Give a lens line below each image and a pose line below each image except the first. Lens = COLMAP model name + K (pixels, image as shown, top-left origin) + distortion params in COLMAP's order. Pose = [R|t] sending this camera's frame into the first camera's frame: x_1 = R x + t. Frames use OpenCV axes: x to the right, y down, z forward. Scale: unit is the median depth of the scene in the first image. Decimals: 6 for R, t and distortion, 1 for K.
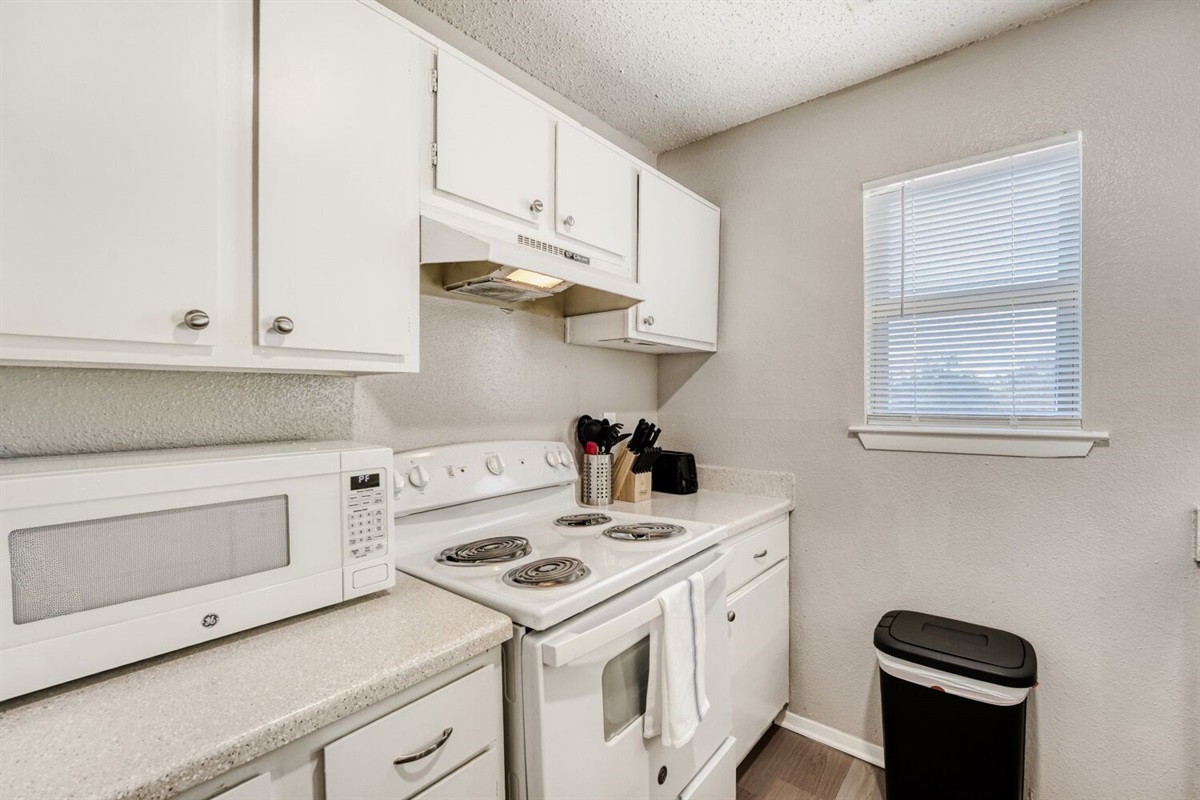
lens RADIAL K [[508.0, 0, 601.8], [0, 508.0, 402.3], [0, 0, 1]] dist [-0.013533, 0.000108]
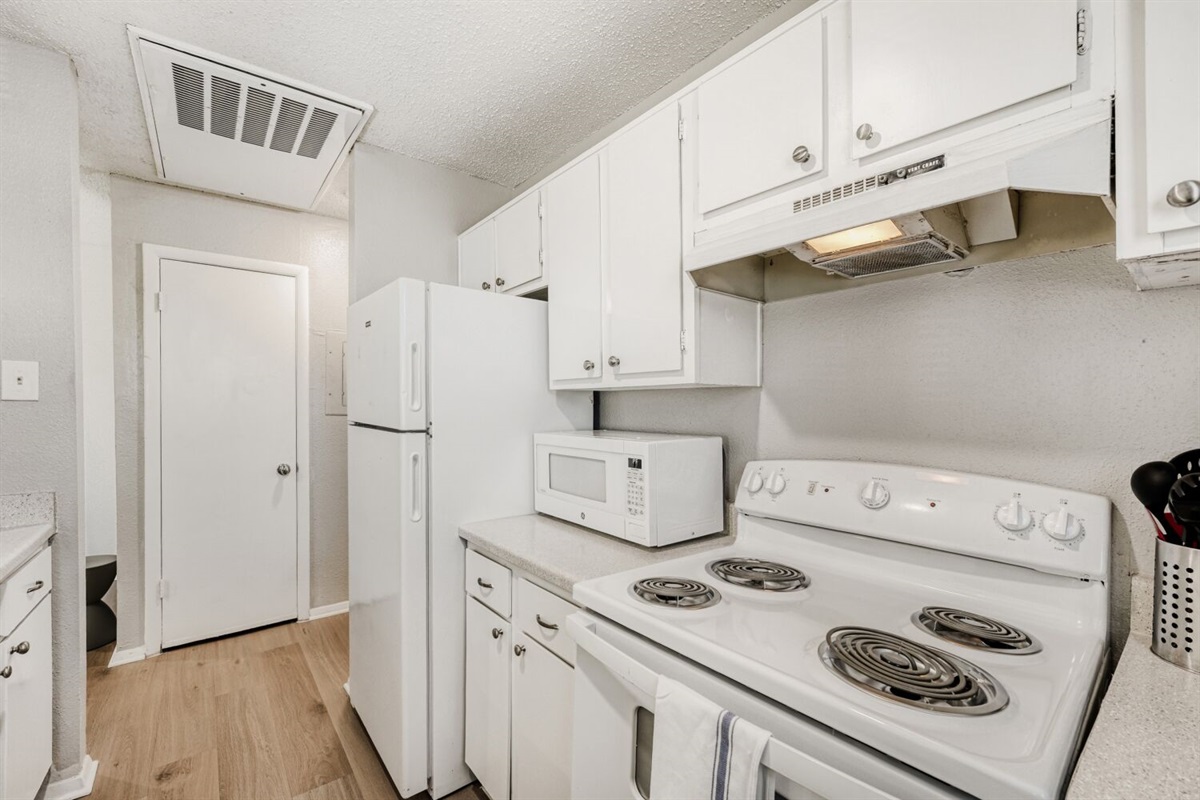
lens RADIAL K [[509.8, 0, 595.1], [0, 509.8, 409.6], [0, 0, 1]] dist [0.000022, -0.000197]
pose [[-0.205718, 0.010918, -0.978550, 0.620932], [-0.011663, 0.999839, 0.013607, -0.007820], [0.978542, 0.014212, -0.205557, 0.768615]]
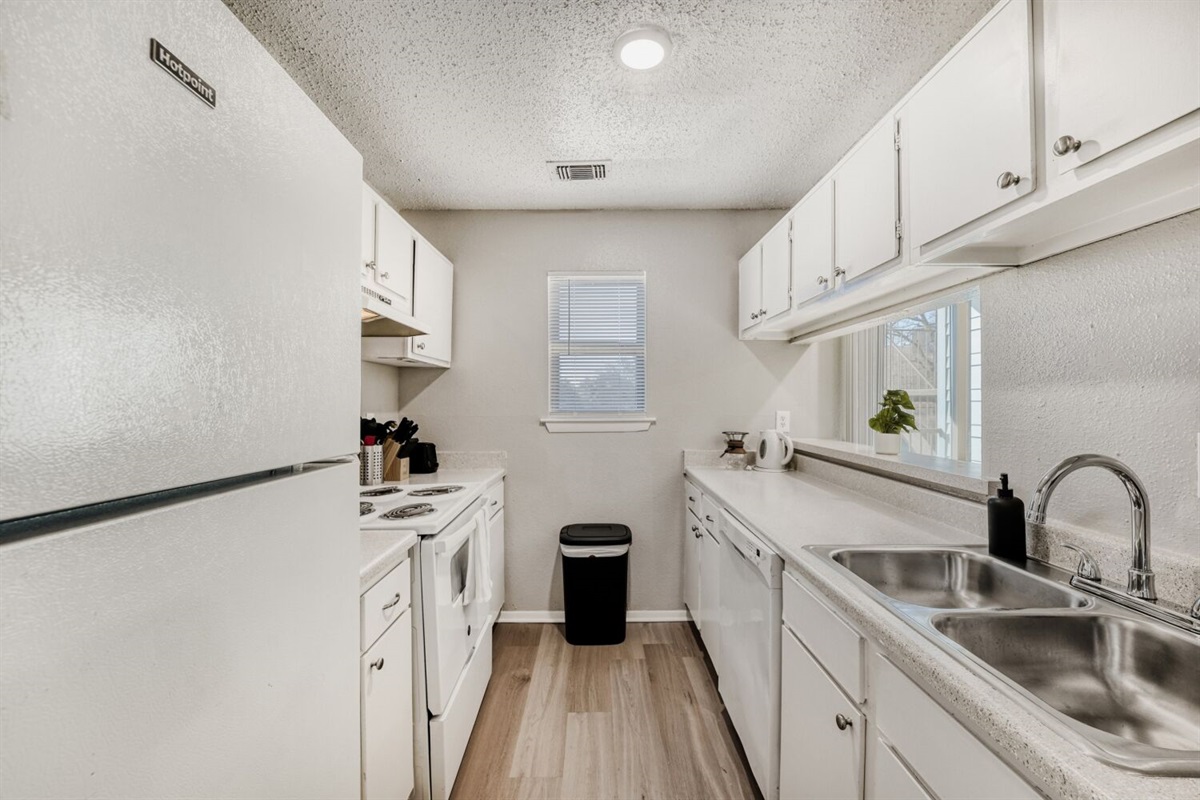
lens RADIAL K [[485.1, 0, 597.0], [0, 485.1, 405.5], [0, 0, 1]] dist [-0.013274, 0.000310]
pose [[0.767918, -0.004289, 0.640534, -0.456759], [0.004931, 0.999988, 0.000785, 0.004711], [-0.640530, 0.002555, 0.767929, -0.387815]]
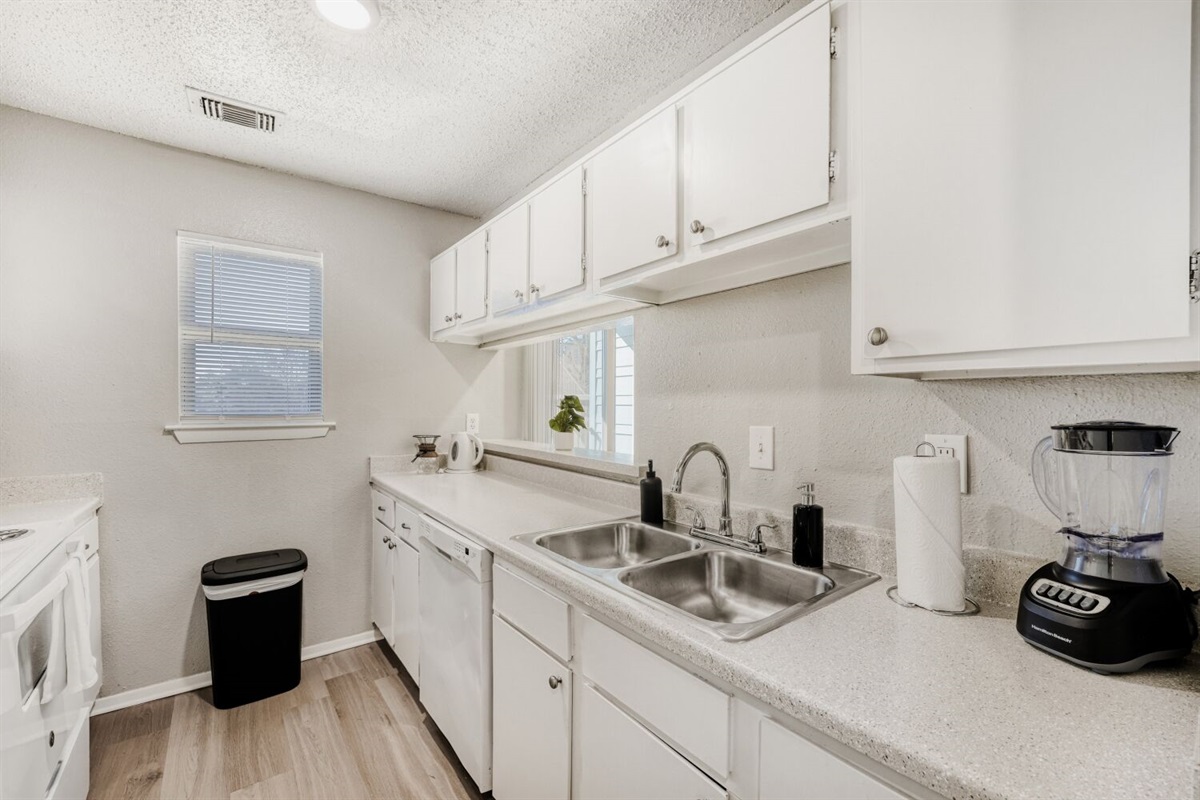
lens RADIAL K [[494.1, 0, 595.8], [0, 494.1, 413.3], [0, 0, 1]] dist [-0.012243, 0.000268]
pose [[0.228256, -0.013701, 0.973505, -0.516706], [0.001622, 0.999905, 0.013692, 0.003606], [-0.973600, -0.001547, 0.228256, -0.339183]]
